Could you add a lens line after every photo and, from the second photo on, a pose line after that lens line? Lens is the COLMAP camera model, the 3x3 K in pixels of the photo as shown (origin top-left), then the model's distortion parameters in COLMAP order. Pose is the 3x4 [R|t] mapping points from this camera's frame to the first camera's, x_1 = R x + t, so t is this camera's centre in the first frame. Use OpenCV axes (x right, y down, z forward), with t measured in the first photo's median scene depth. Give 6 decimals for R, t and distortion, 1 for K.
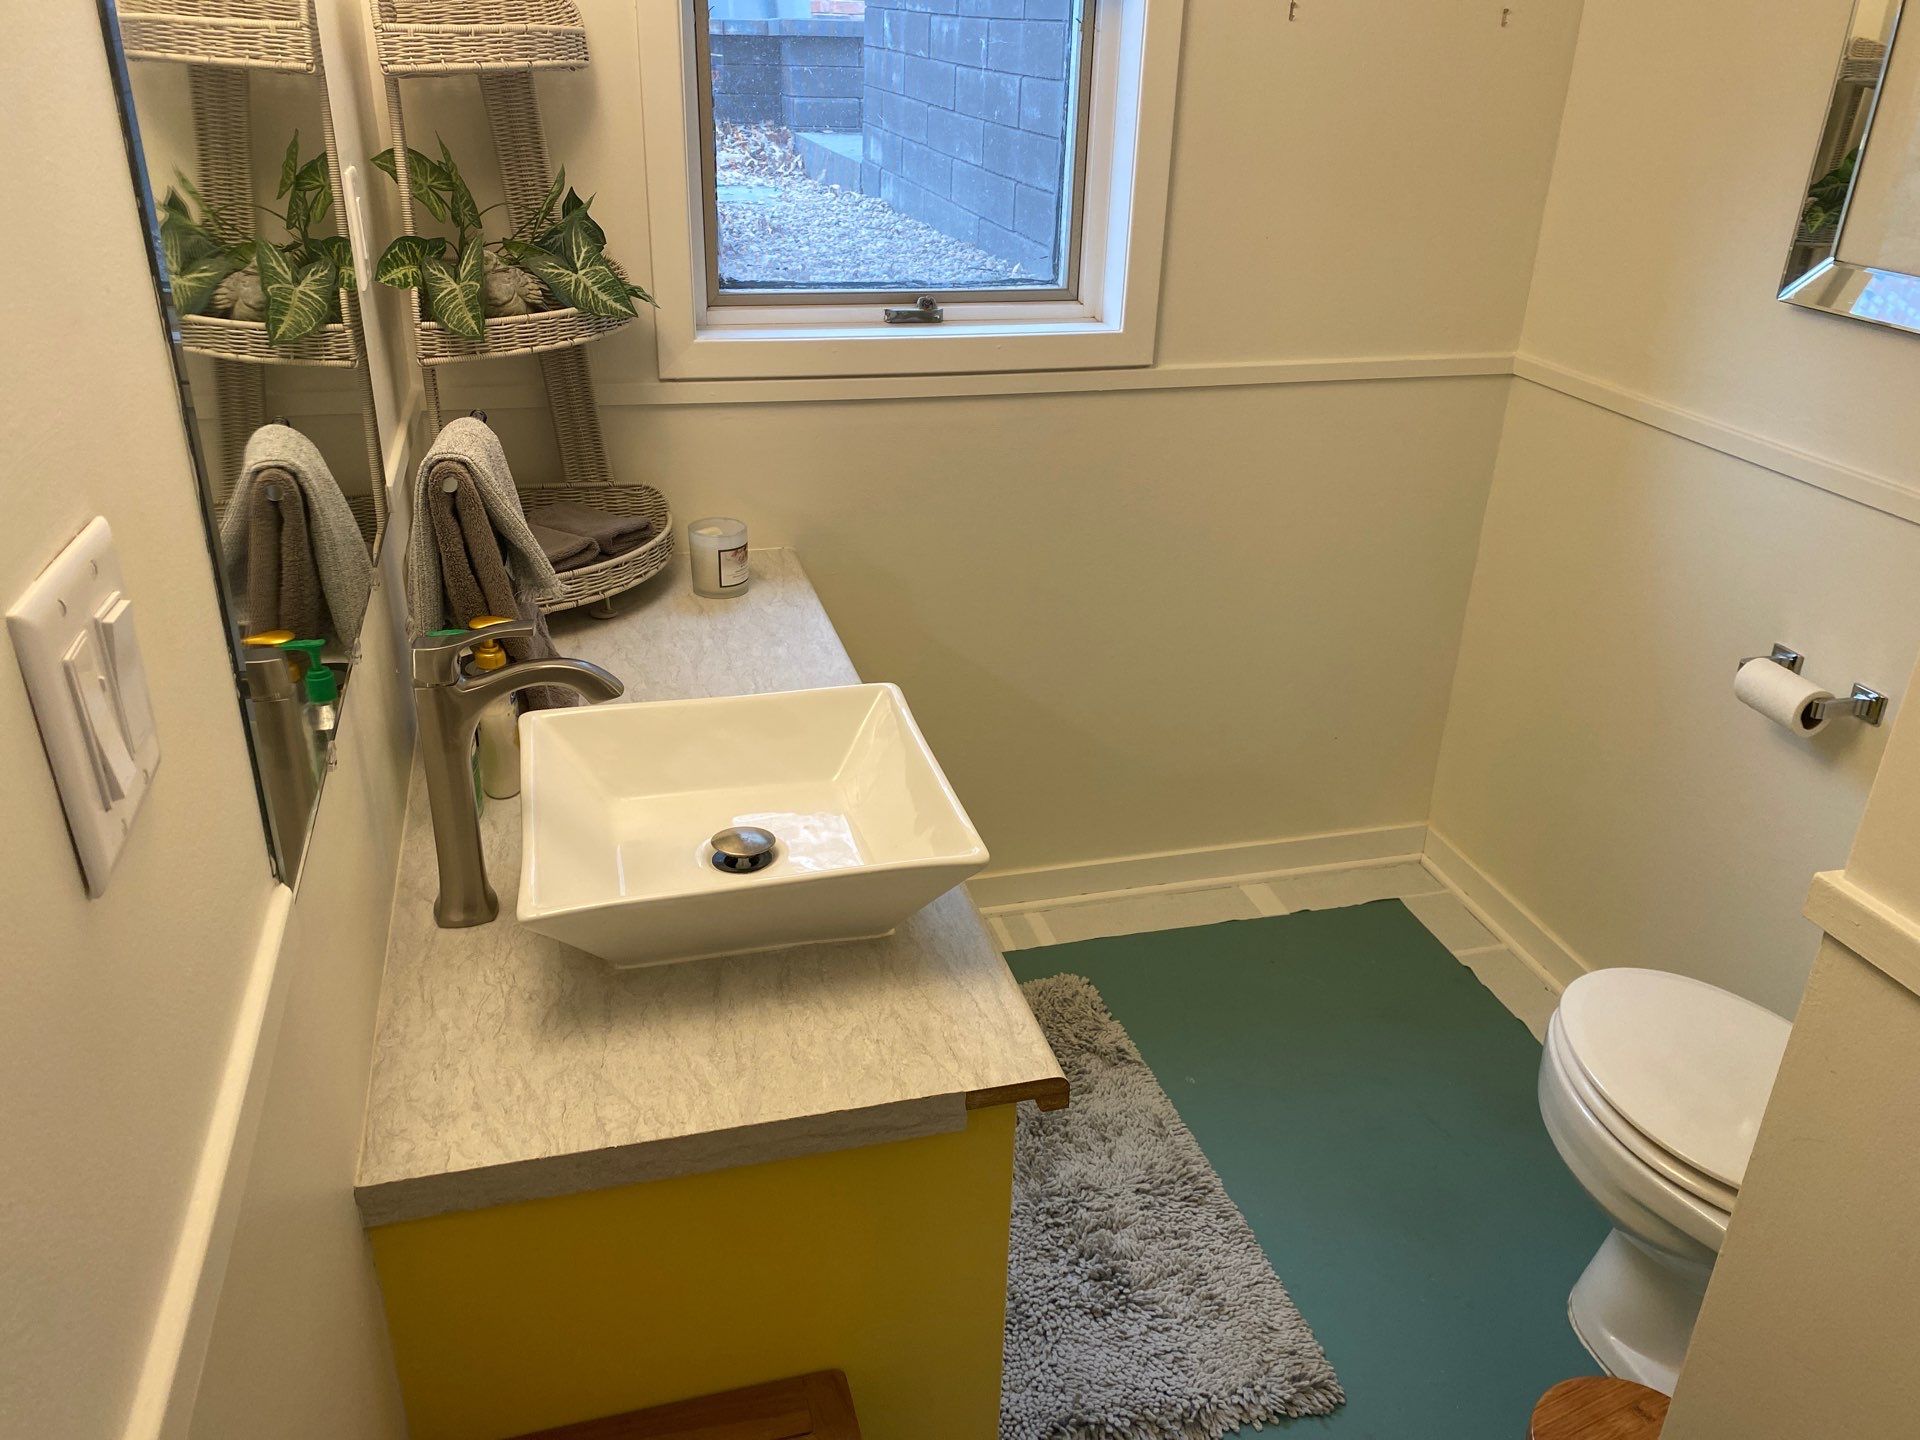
lens RADIAL K [[1471.1, 0, 951.5], [0, 1471.1, 727.5], [0, 0, 1]] dist [0.047384, -0.068556]
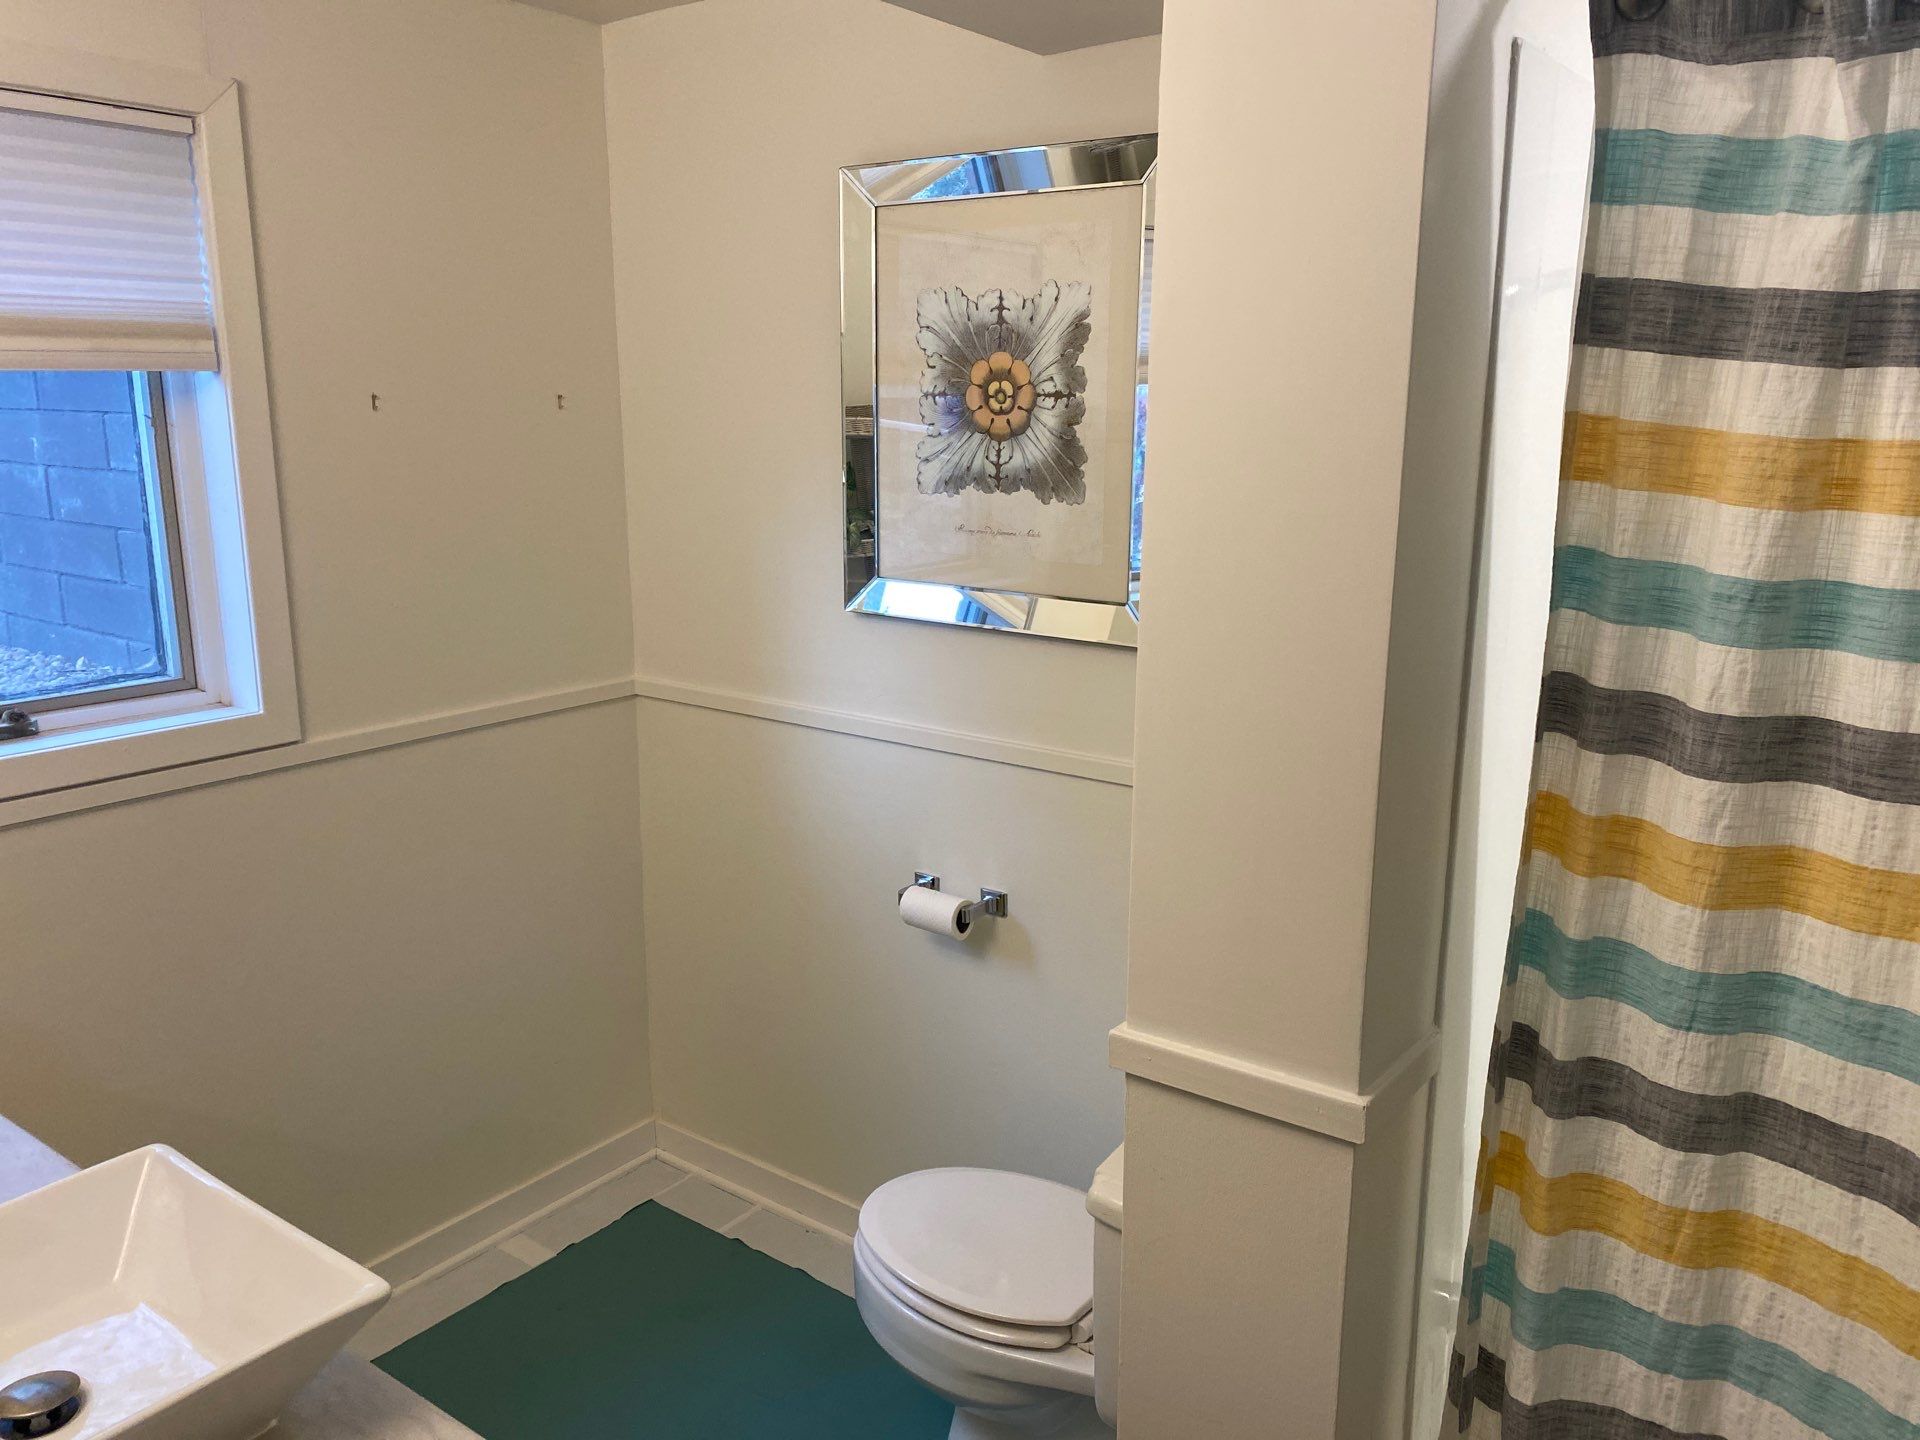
lens RADIAL K [[1443.4, 0, 970.9], [0, 1443.4, 720.2], [0, 0, 1]] dist [0.123894, -0.186794]
pose [[0.783328, -0.159495, 0.600798, -0.119847], [0.285076, 0.951064, -0.119204, -0.022399], [-0.552385, 0.264649, 0.790463, -0.009356]]
